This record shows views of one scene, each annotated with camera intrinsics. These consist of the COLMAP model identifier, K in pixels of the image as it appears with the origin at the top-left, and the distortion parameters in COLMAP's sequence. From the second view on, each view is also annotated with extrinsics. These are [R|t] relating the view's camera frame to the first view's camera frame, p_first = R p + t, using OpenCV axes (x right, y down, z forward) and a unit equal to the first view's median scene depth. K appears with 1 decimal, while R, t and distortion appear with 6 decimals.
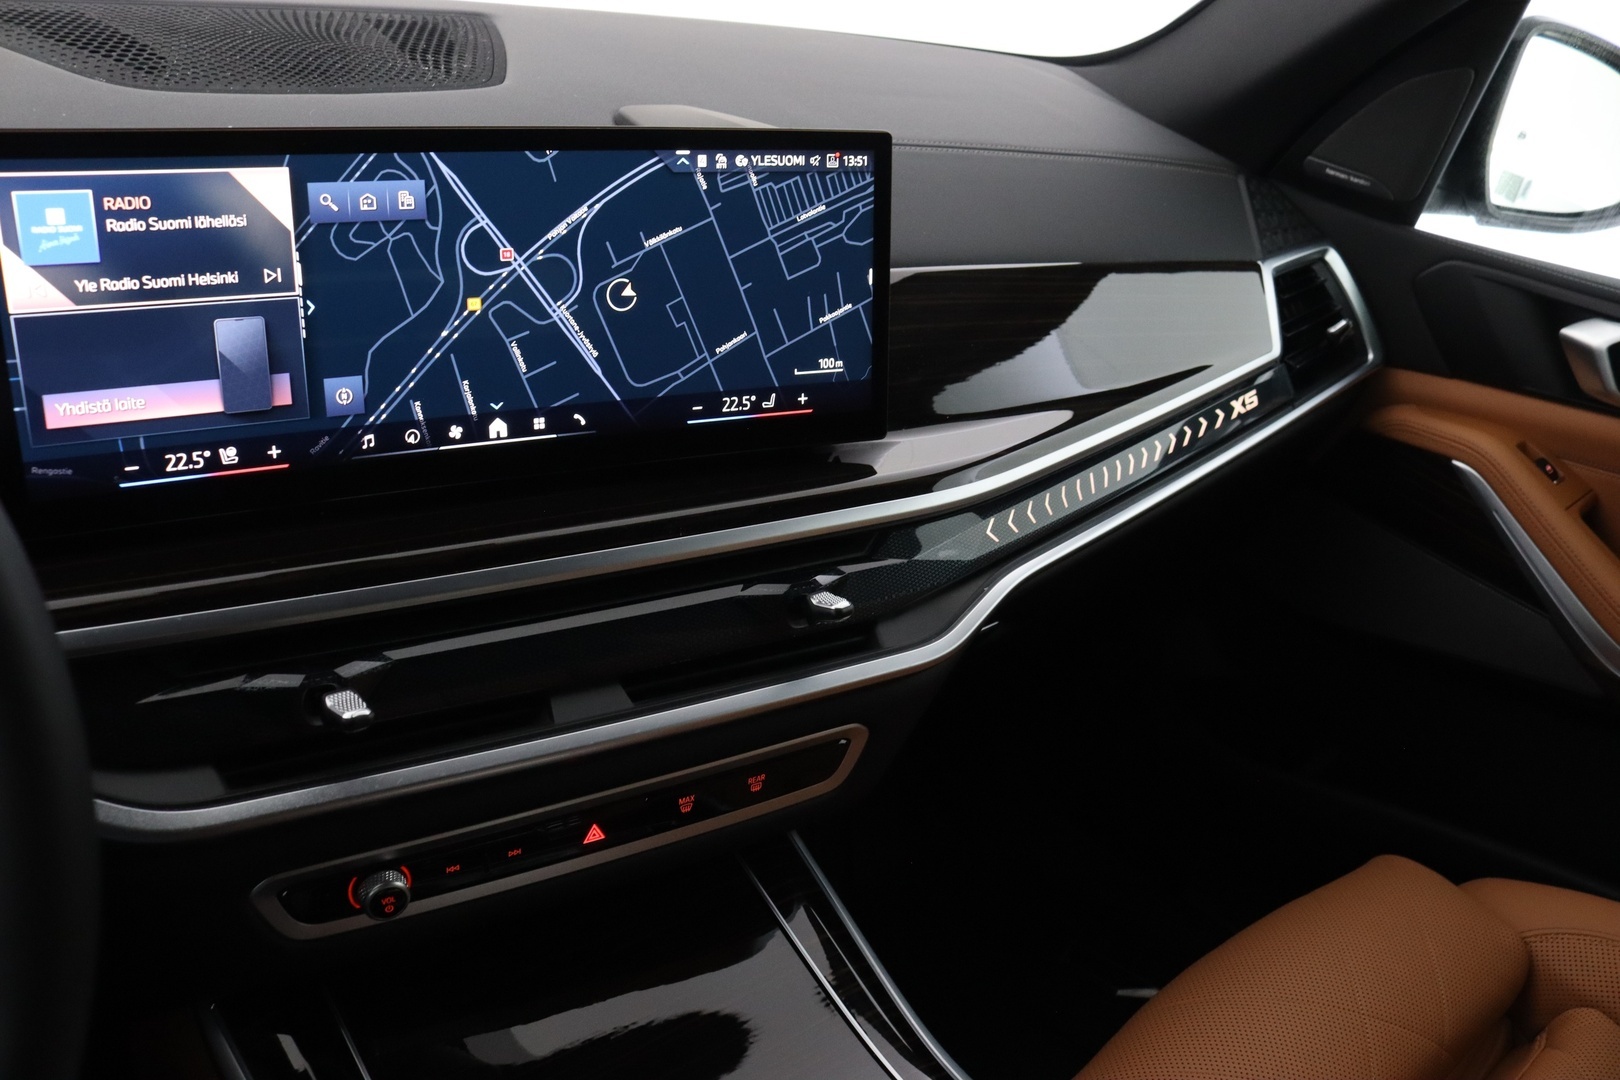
lens RADIAL K [[1340.4, 0, 796.1], [0, 1340.4, 548.6], [0, 0, 1]] dist [-0.149762, 0.109112]
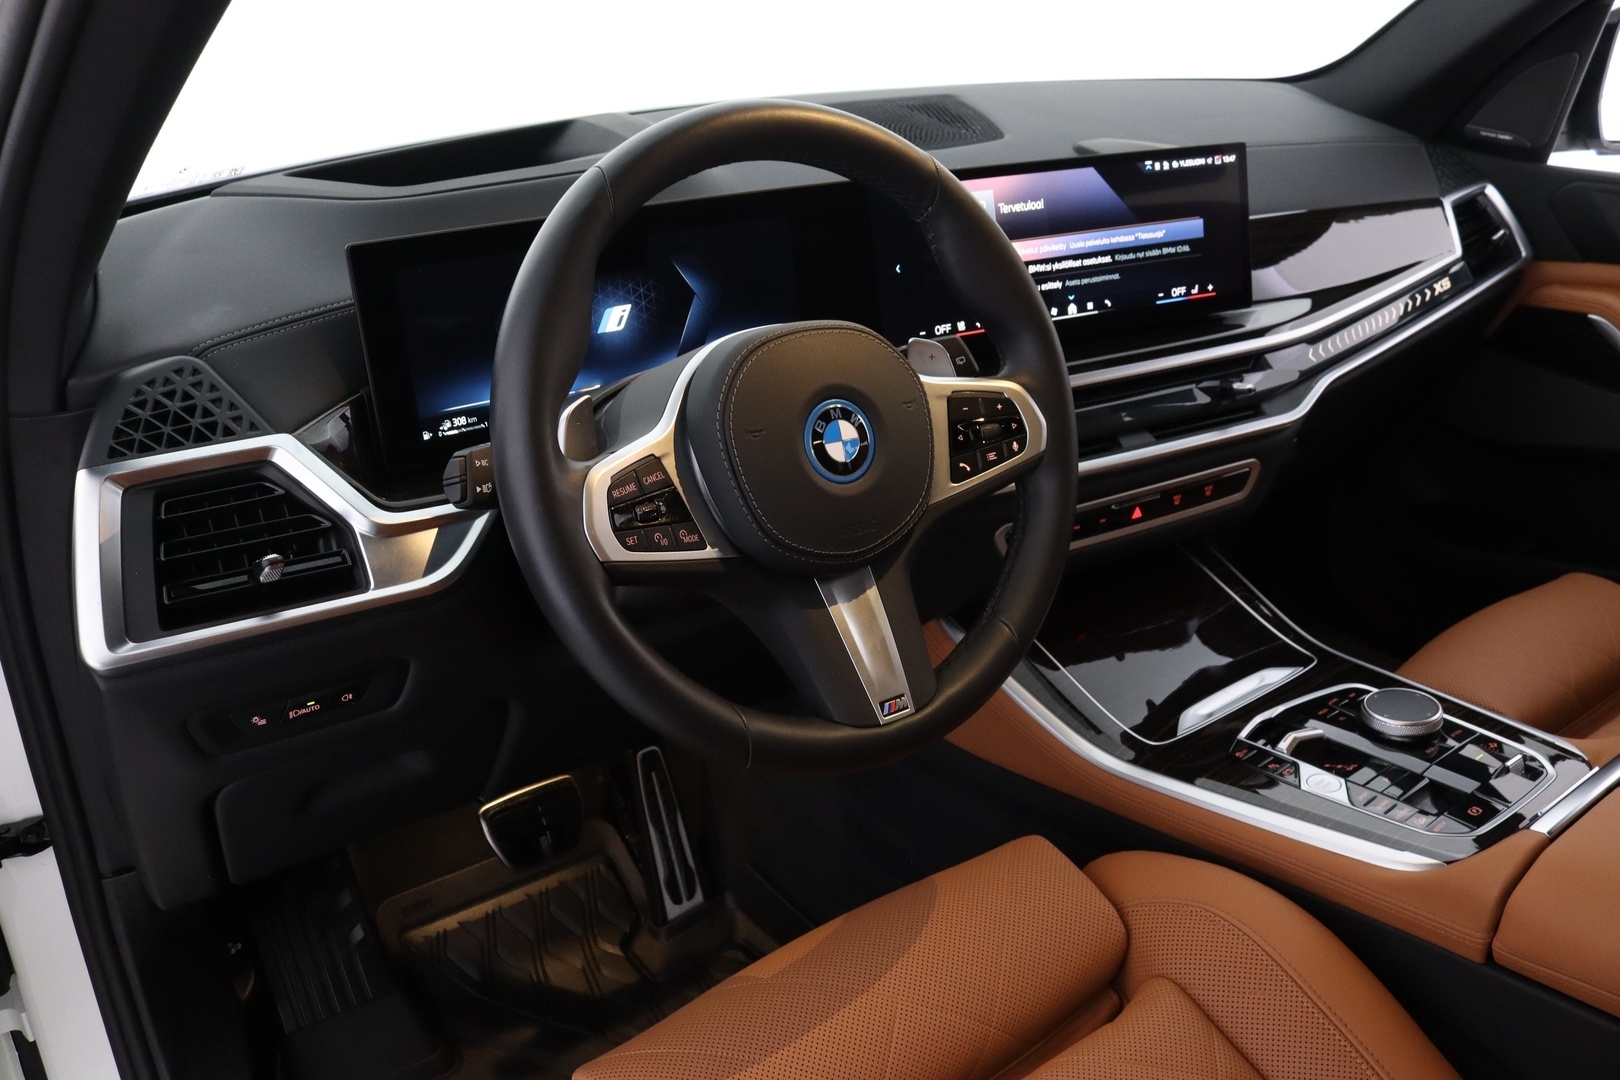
lens RADIAL K [[1340.4, 0, 800.5], [0, 1340.4, 551.8], [0, 0, 1]] dist [-0.149762, 0.109112]
pose [[0.989130, -0.088503, -0.117424, -0.384596], [0.086487, 0.996006, -0.022167, 0.252021], [0.118917, 0.011771, 0.992834, -0.908727]]
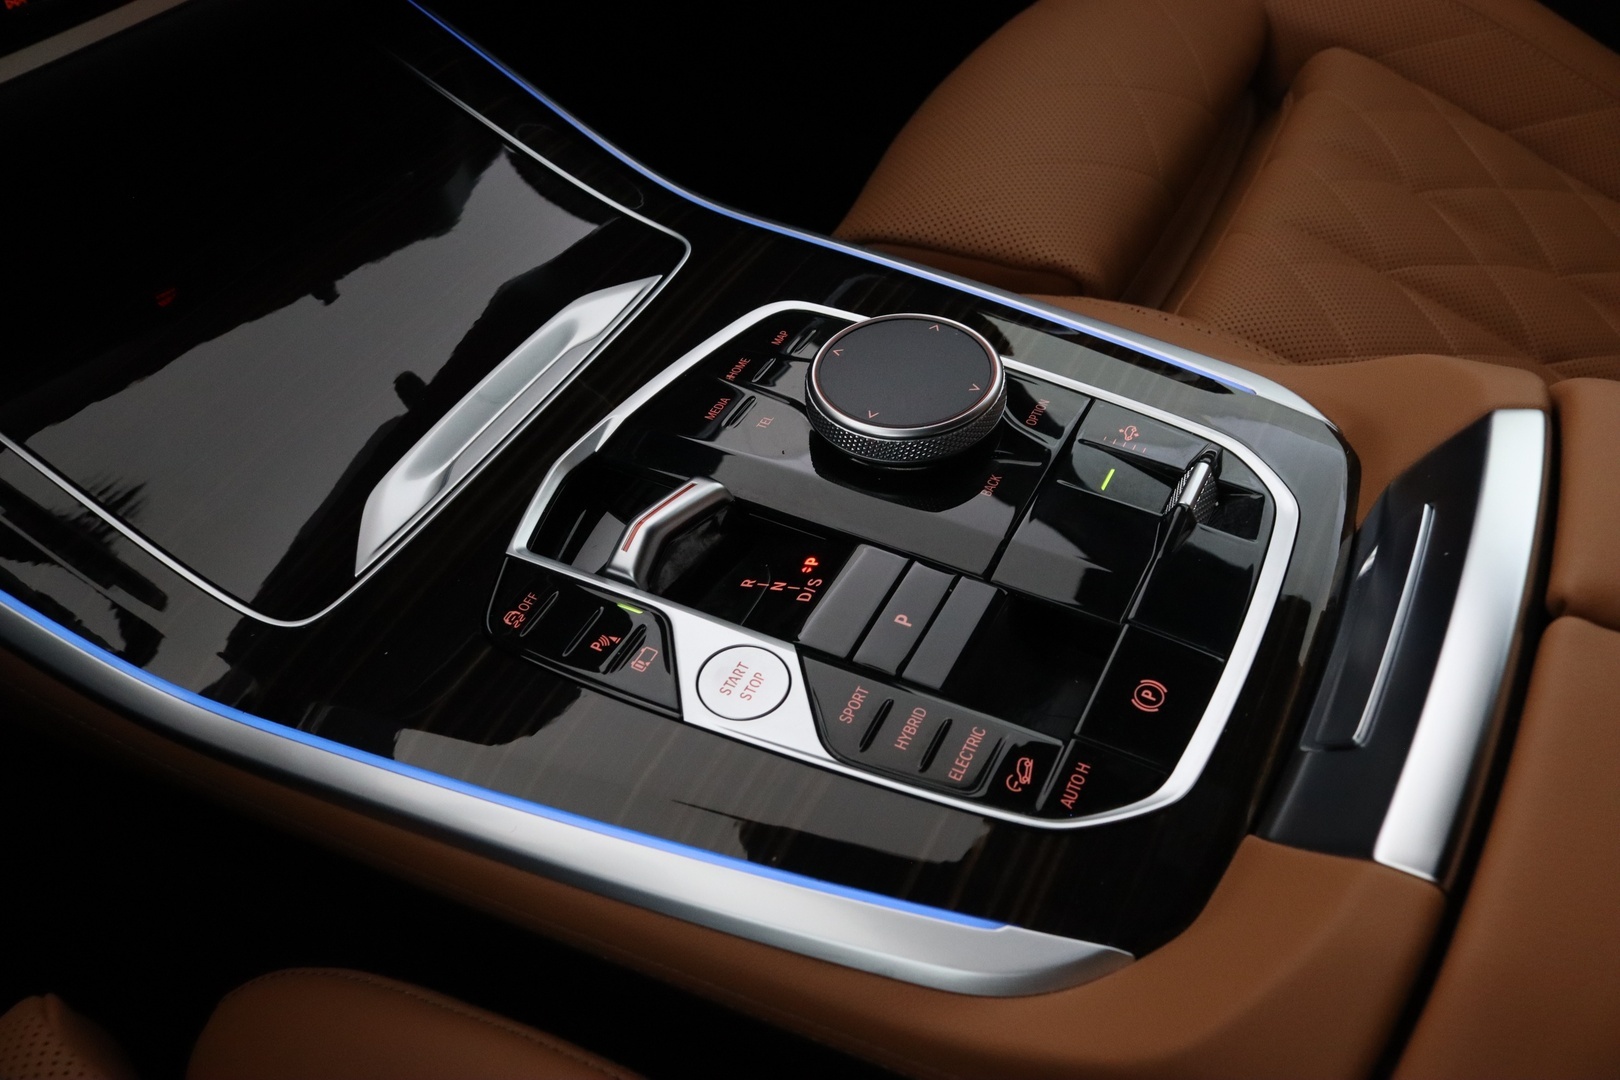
lens RADIAL K [[1322.6, 0, 804.2], [0, 1322.6, 544.3], [0, 0, 1]] dist [-0.117348, -0.002076]
pose [[0.922934, -0.342994, 0.174779, -0.040258], [0.251120, 0.880547, 0.401965, 0.279877], [-0.291773, -0.327097, 0.898819, 0.193191]]
